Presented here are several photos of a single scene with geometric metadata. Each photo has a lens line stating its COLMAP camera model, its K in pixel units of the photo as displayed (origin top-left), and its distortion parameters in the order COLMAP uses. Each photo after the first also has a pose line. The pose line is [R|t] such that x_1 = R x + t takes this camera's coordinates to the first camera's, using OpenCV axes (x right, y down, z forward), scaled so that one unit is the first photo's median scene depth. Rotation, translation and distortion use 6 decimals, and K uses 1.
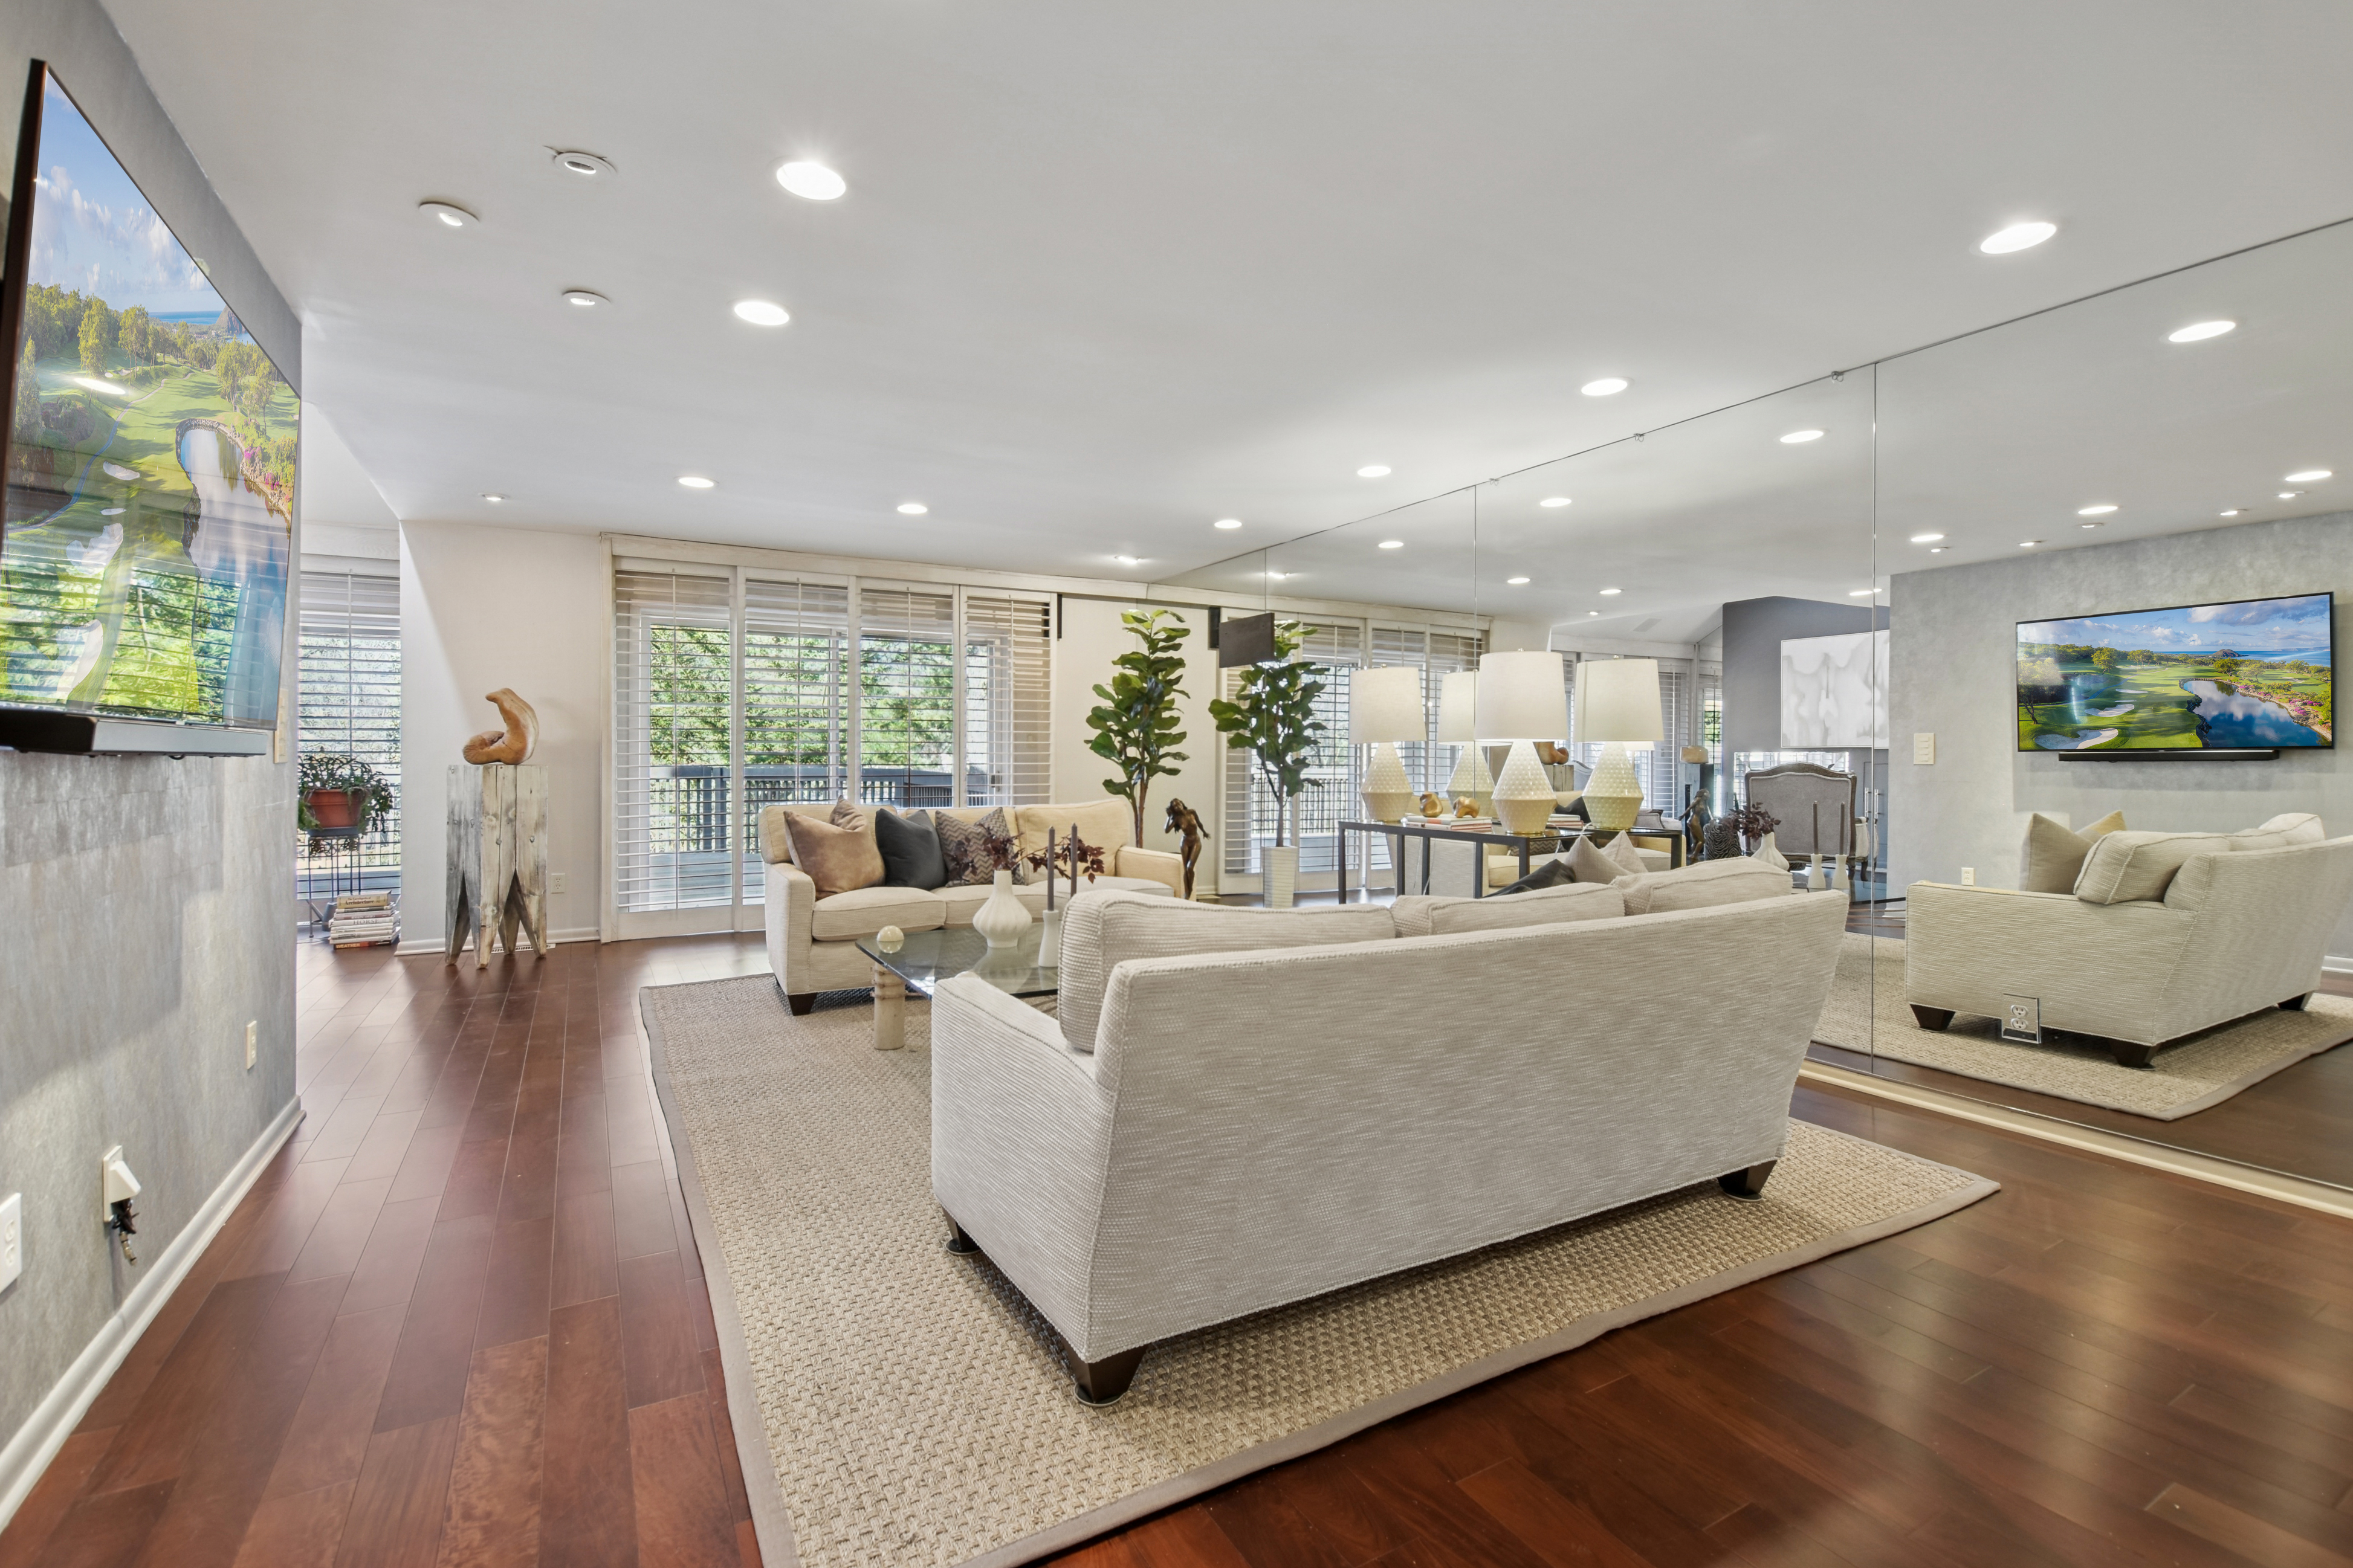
lens RADIAL K [[1059.0, 0, 1164.5], [0, 1059.0, 732.1], [0, 0, 1]] dist [-0.028890, 0.001538]
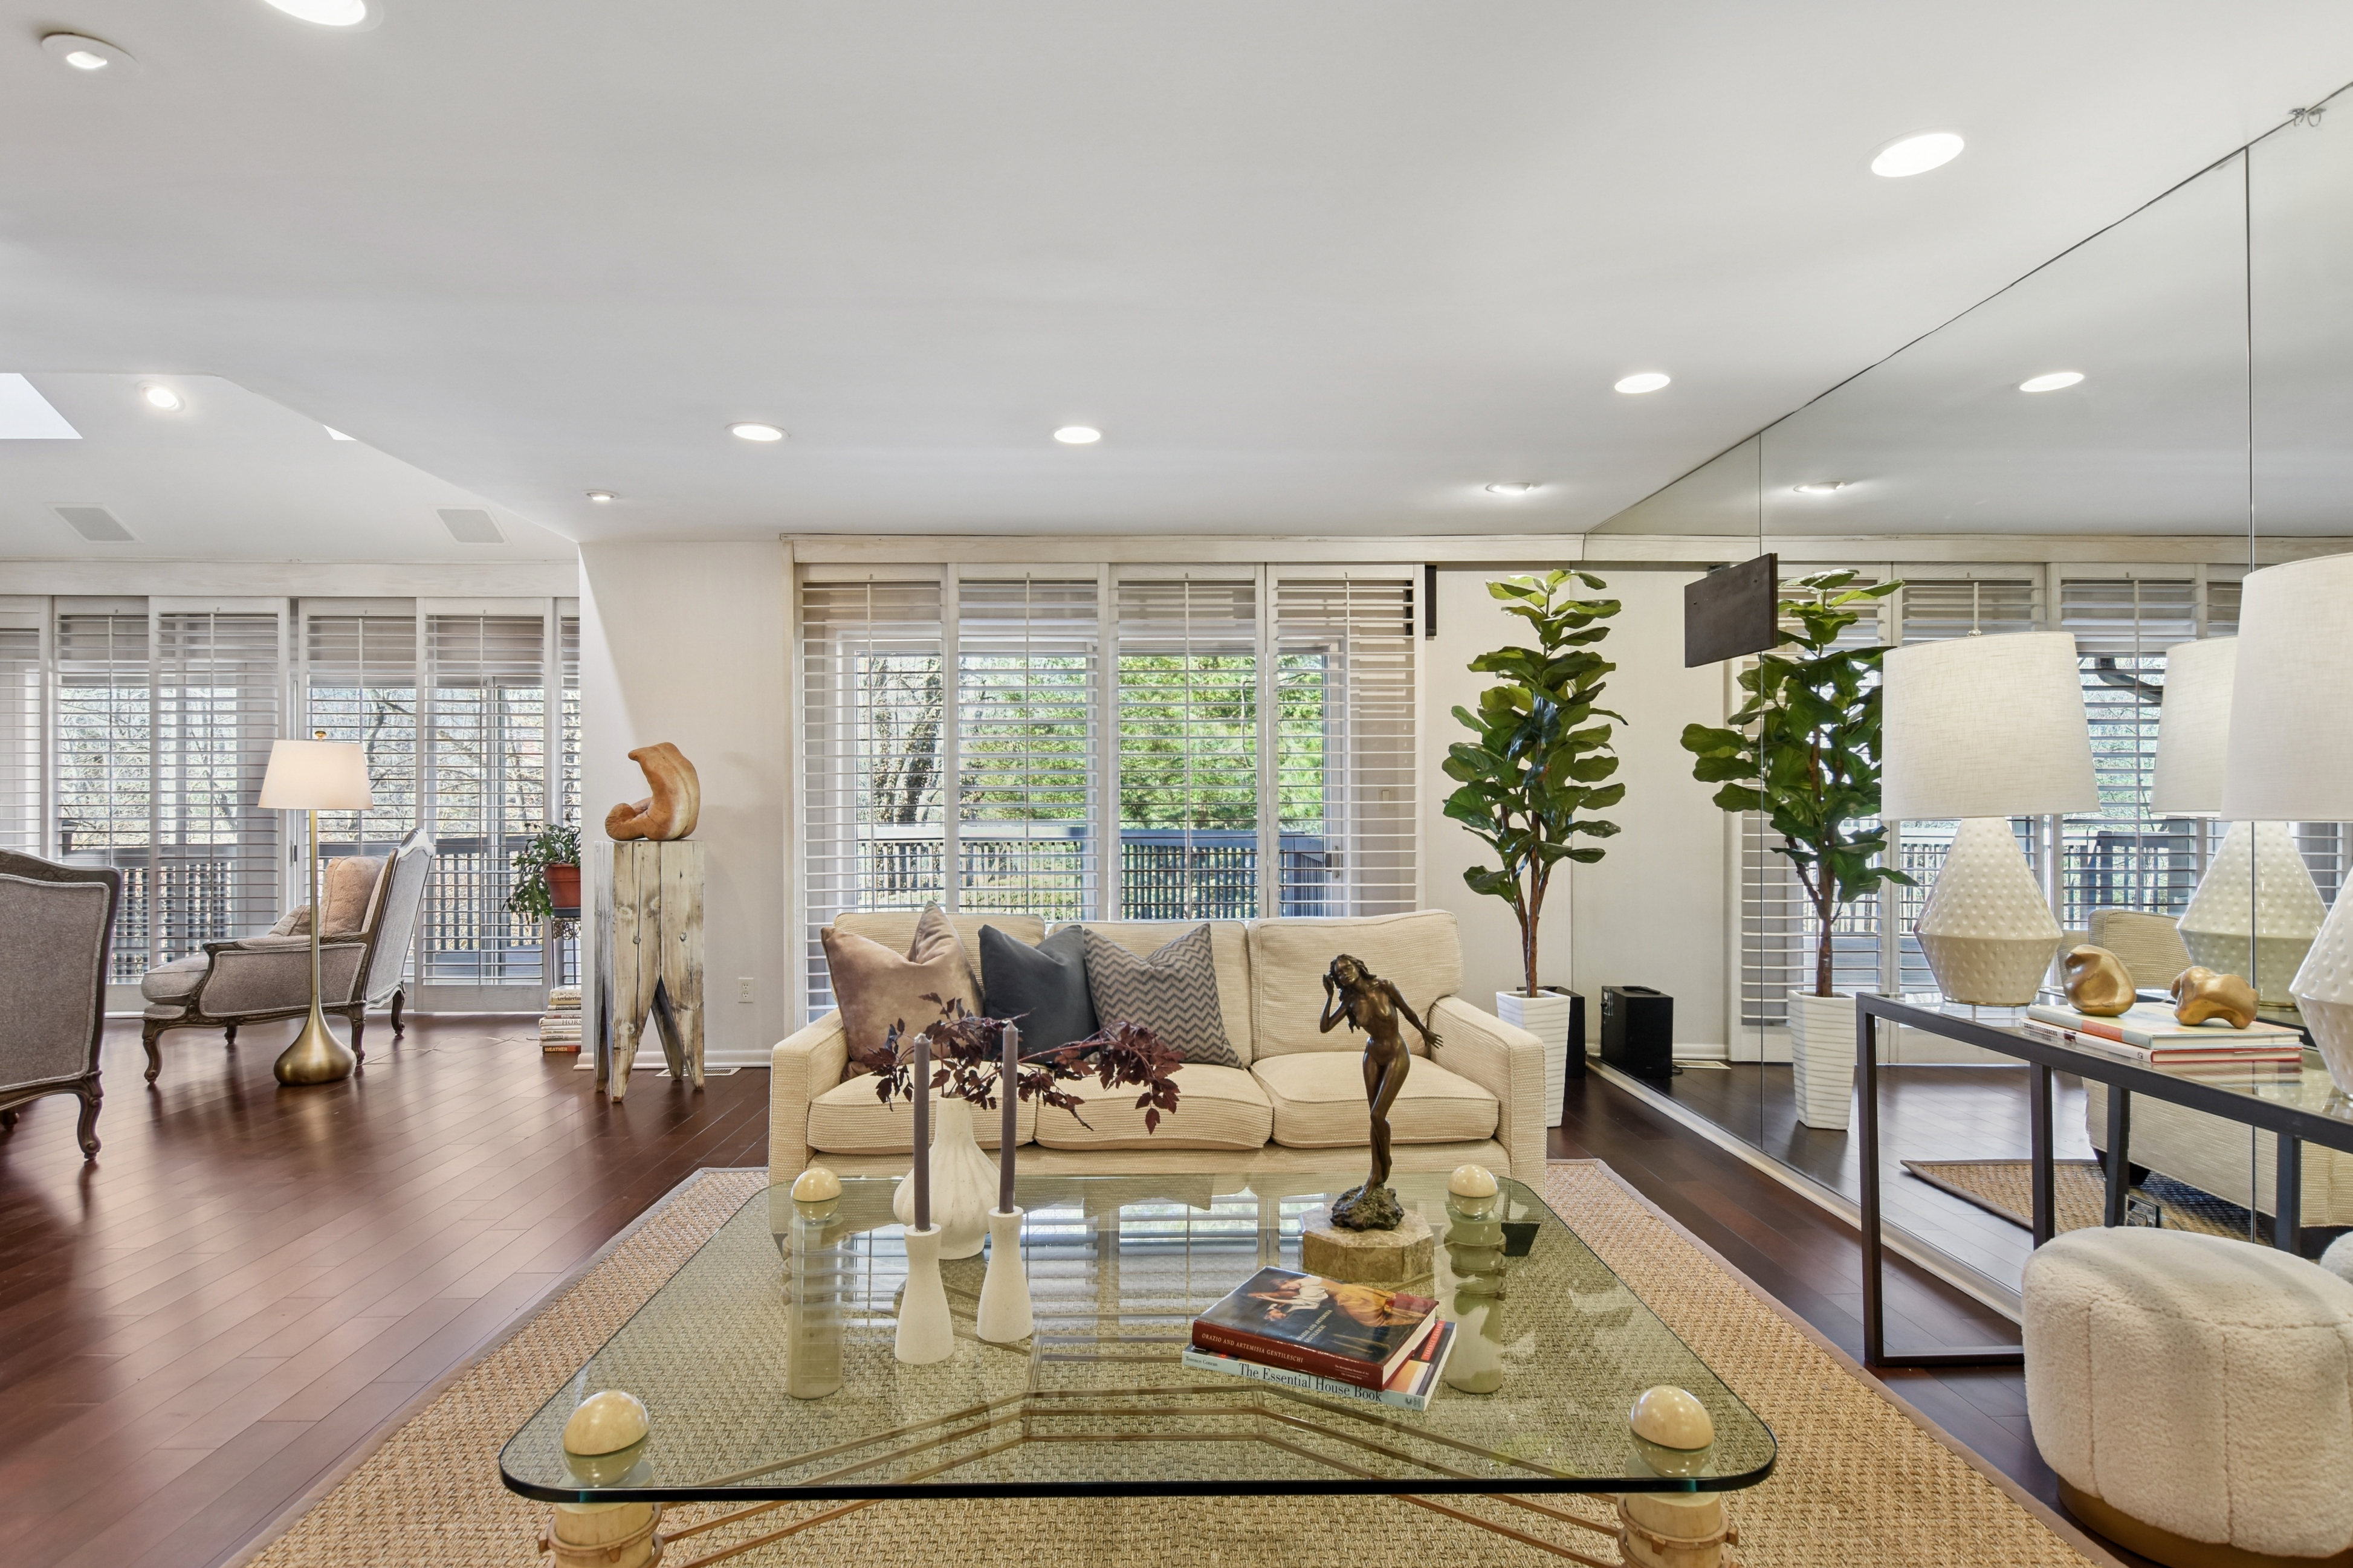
lens RADIAL K [[1243.6, 0, 1144.3], [0, 1243.6, 784.8], [0, 0, 1]] dist [-0.003052, 0.002817]
pose [[0.880686, -0.012070, -0.473546, 0.113677], [0.016828, 0.999842, 0.005812, -0.008272], [0.473401, -0.013087, 0.880750, 0.307127]]
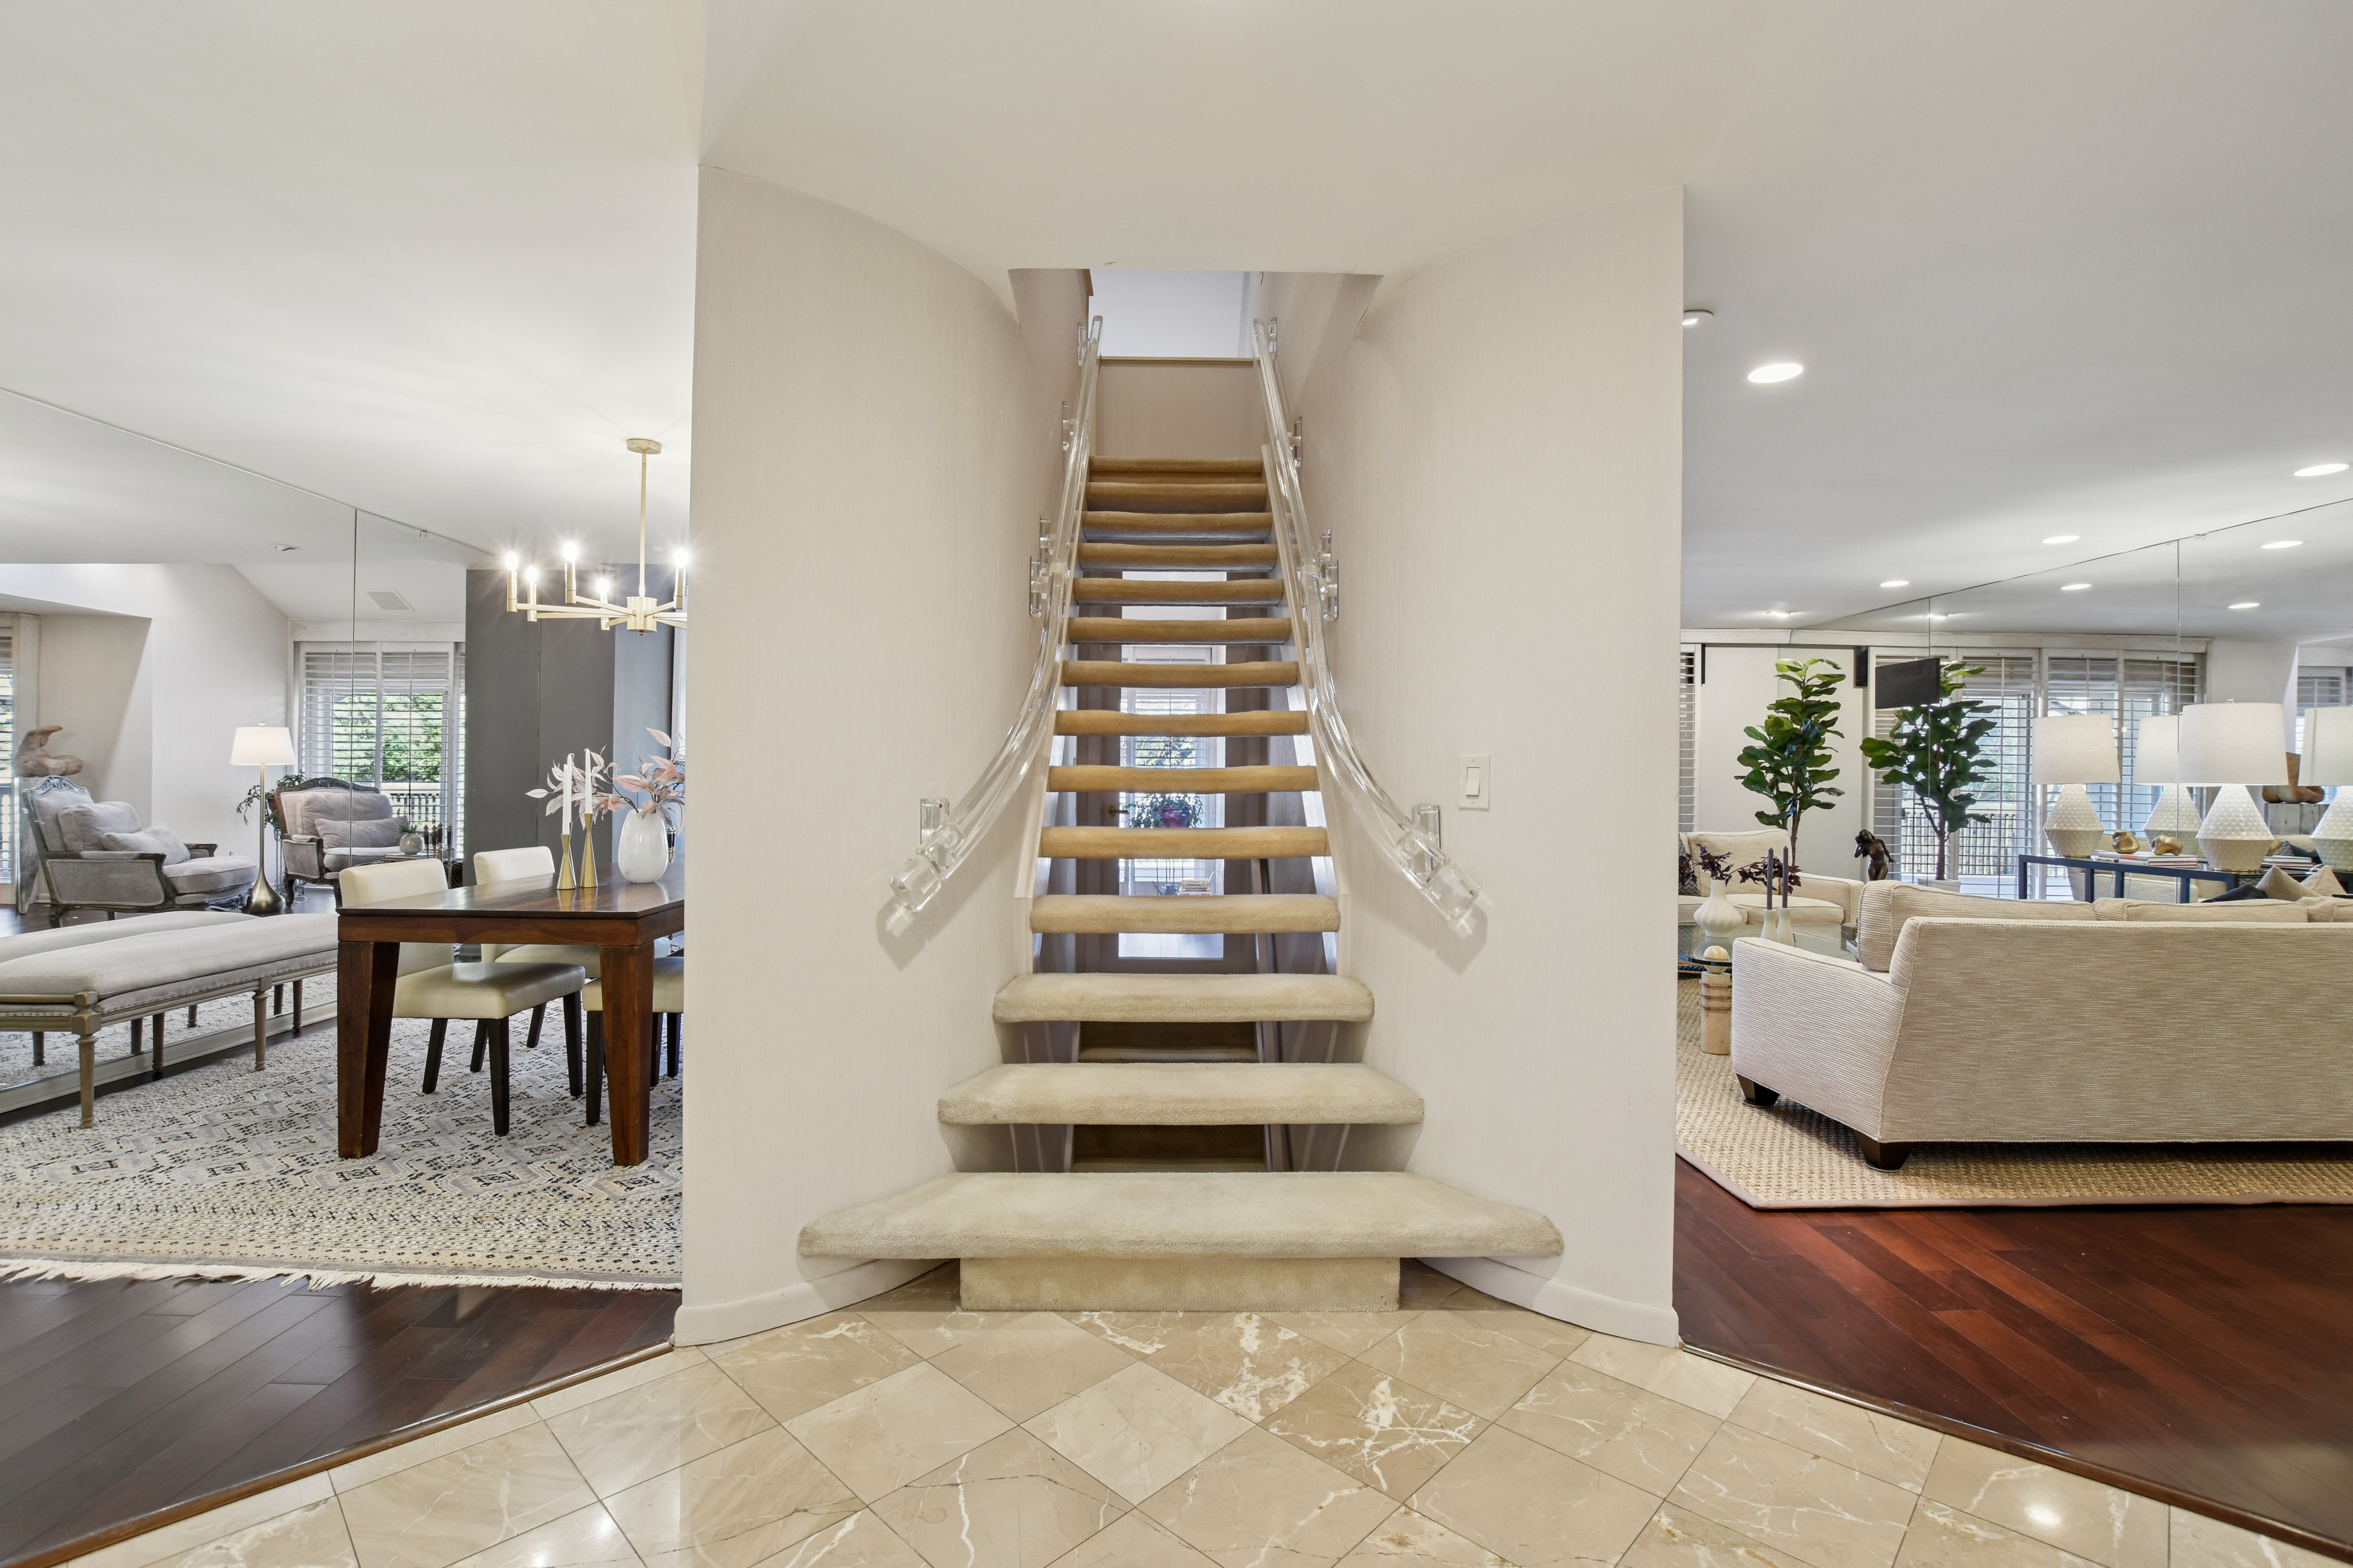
lens RADIAL K [[1059.0, 0, 1179.1], [0, 1059.0, 774.1], [0, 0, 1]] dist [-0.028890, 0.001538]
pose [[0.880907, 0.003011, -0.473280, -0.069976], [0.004467, 0.999882, 0.014675, -0.014242], [0.473269, -0.015041, 0.880790, -0.272580]]
